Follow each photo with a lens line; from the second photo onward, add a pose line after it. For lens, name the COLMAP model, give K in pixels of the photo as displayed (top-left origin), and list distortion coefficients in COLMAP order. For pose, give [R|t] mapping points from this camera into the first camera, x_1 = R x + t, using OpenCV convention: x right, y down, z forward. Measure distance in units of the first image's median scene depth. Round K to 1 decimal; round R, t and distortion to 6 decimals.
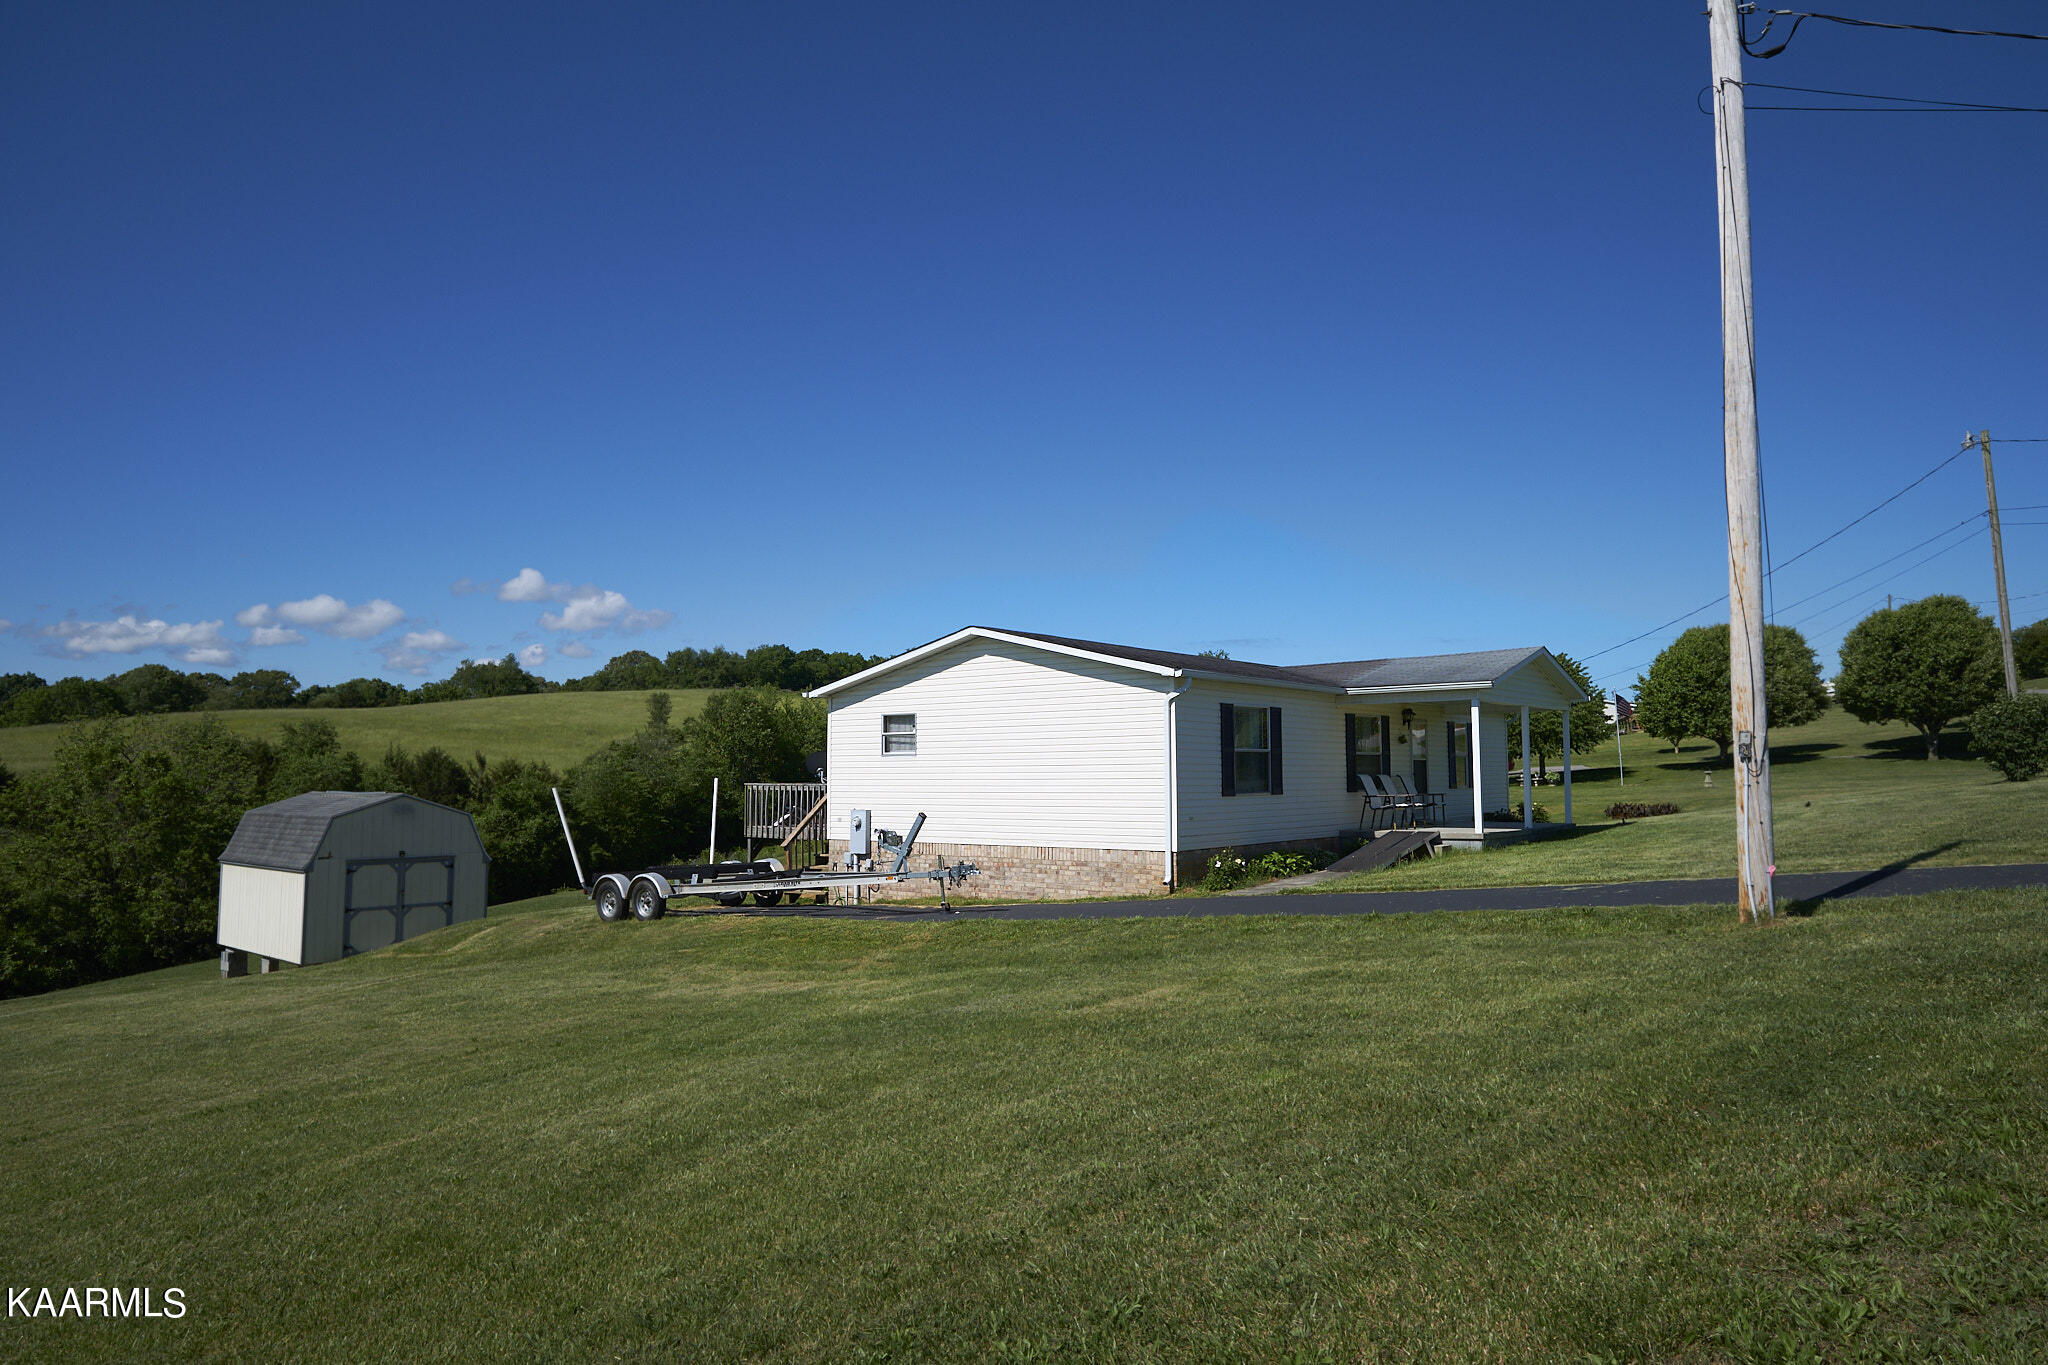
lens RADIAL K [[1293.1, 0, 1024.0], [0, 1293.1, 682.5], [0, 0, 1]] dist [0.000285, -0.002018]
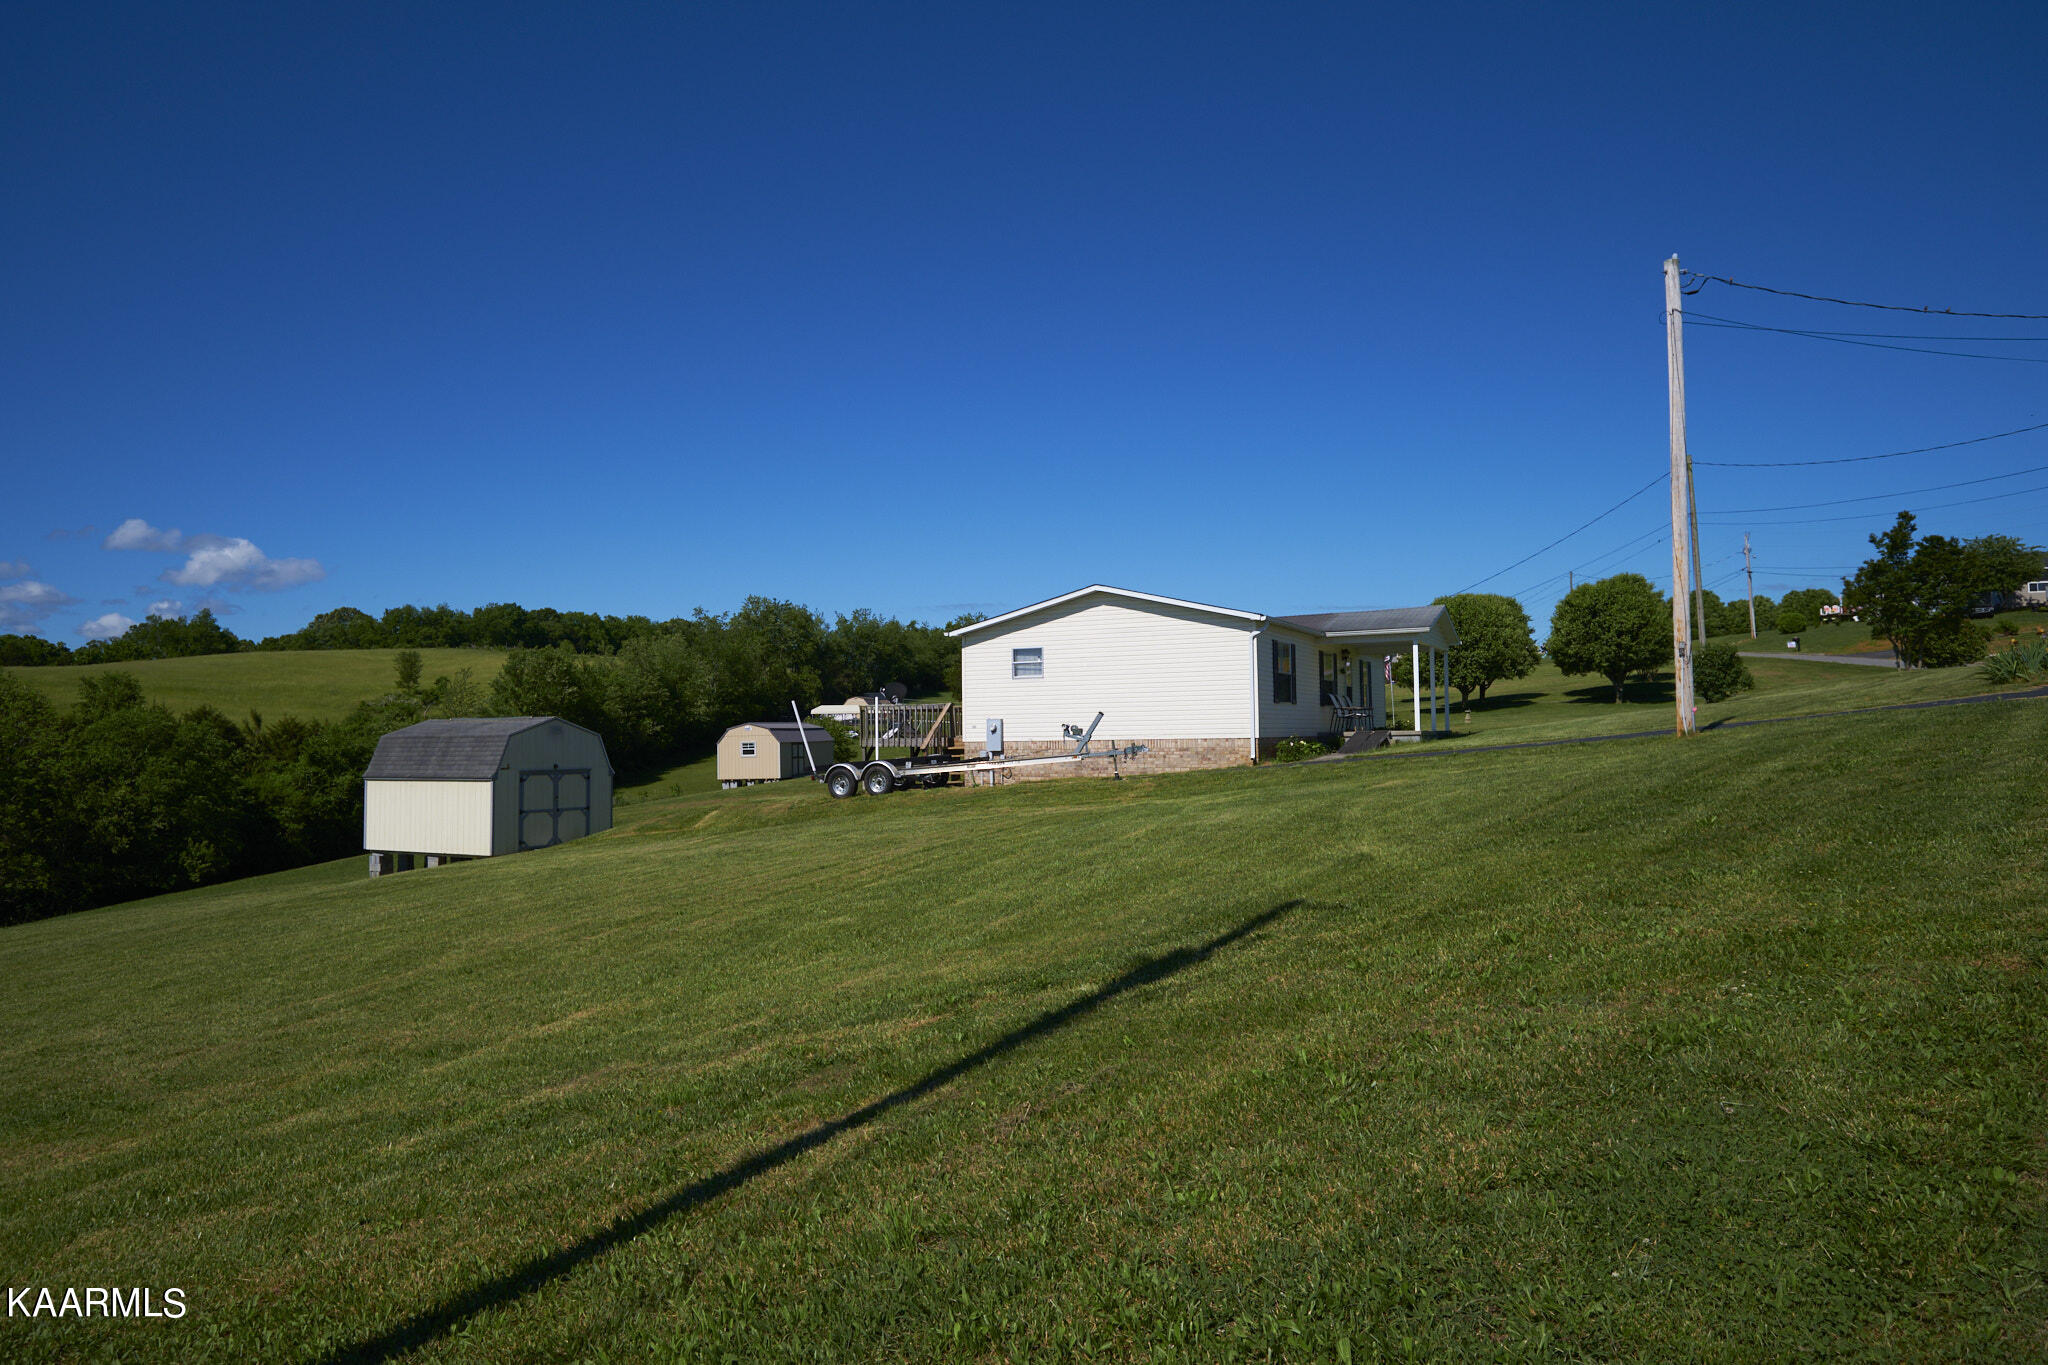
lens RADIAL K [[1293.3, 0, 1024.0], [0, 1293.3, 682.5], [0, 0, 1]] dist [-0.003940, 0.000135]
pose [[0.977880, 0.000026, 0.209166, -0.291770], [-0.005882, 0.999608, 0.027372, 0.017737], [-0.209083, -0.027997, 0.977497, -0.254138]]
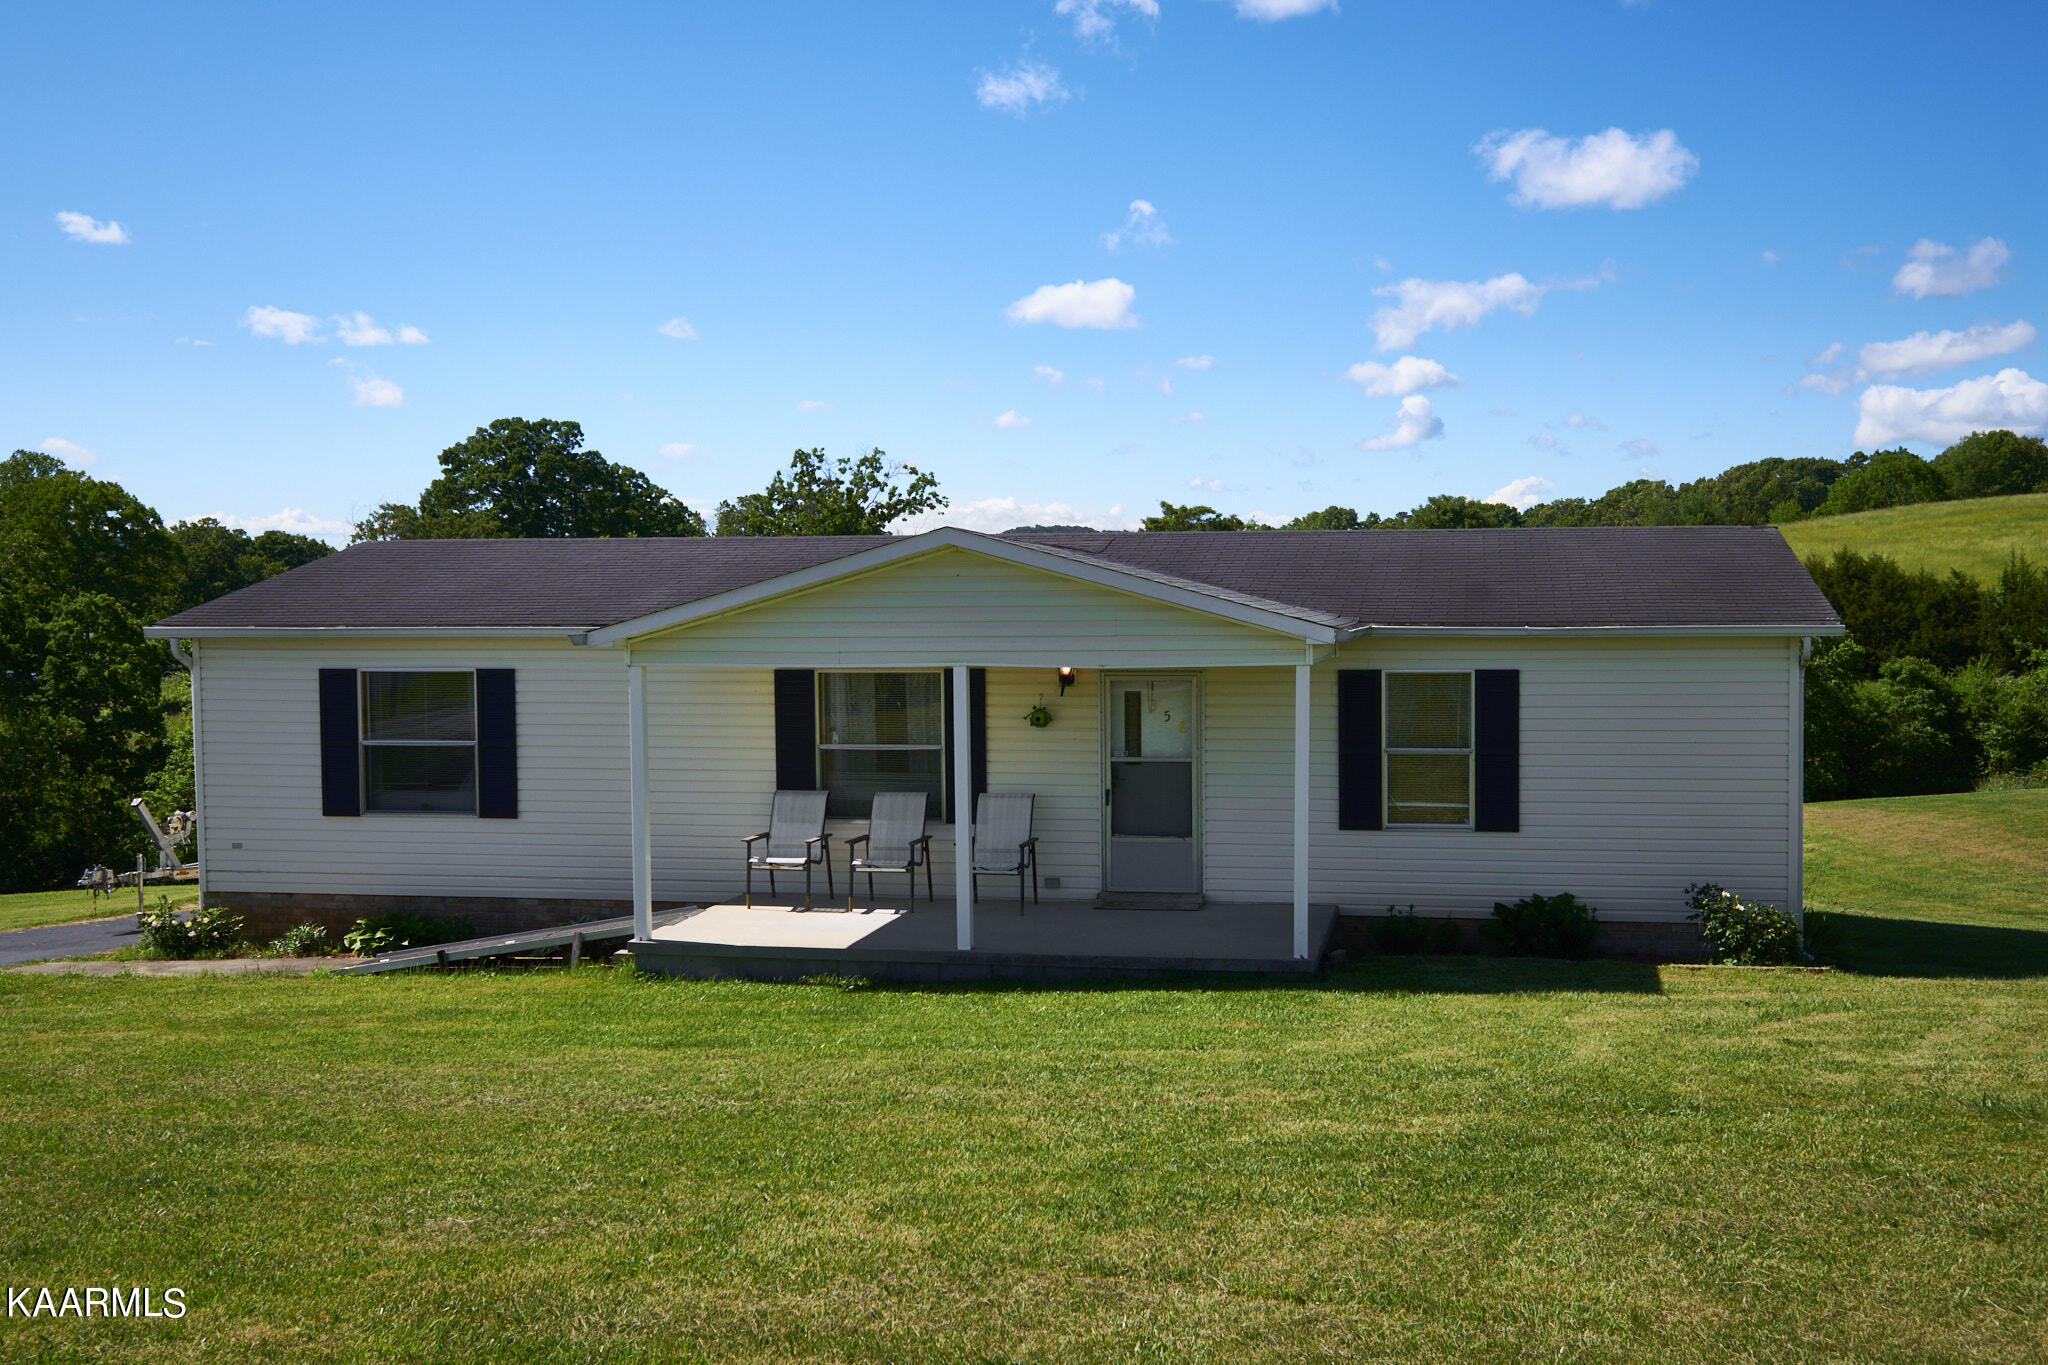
lens RADIAL K [[1930.7, 0, 1161.3], [0, 1930.7, 683.0], [0, 0, 1]] dist [-0.005707, 0.007258]
pose [[0.478938, 0.048326, -0.876518, 0.792859], [0.065783, 0.993700, 0.090731, -0.024026], [0.875381, -0.101114, 0.472742, 0.617950]]
